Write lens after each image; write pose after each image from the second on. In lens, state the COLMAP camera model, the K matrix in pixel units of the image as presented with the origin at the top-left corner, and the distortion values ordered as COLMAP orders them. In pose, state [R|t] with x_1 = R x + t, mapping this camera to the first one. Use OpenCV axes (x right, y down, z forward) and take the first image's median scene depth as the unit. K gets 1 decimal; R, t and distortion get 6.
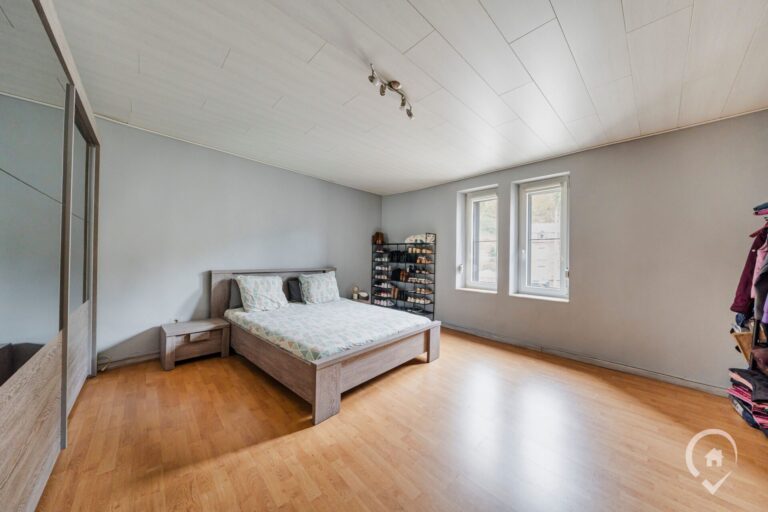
lens RADIAL K [[256.6, 0, 384.0], [0, 256.6, 256.0], [0, 0, 1]] dist [-0.000172, -0.000008]
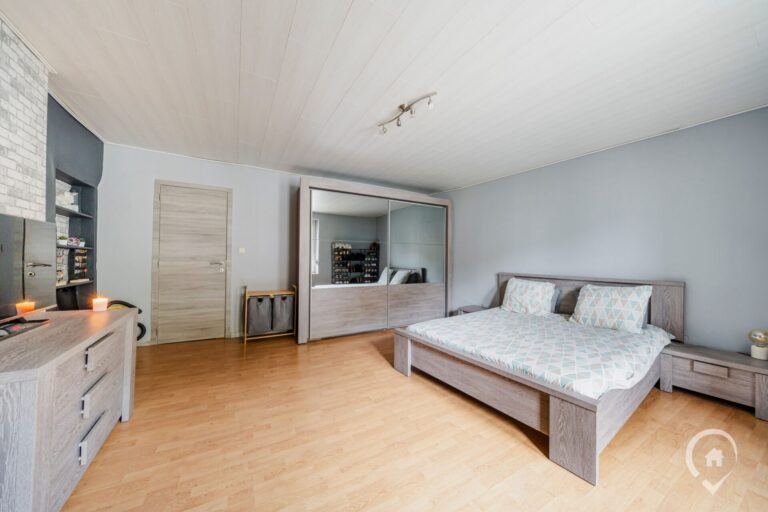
lens RADIAL K [[256.6, 0, 384.0], [0, 256.6, 256.0], [0, 0, 1]] dist [-0.000172, -0.000008]
pose [[-0.219598, -0.030478, -0.975114, 0.919111], [-0.008275, 0.999534, -0.029377, 0.021378], [0.975555, 0.001618, -0.219748, 0.927747]]
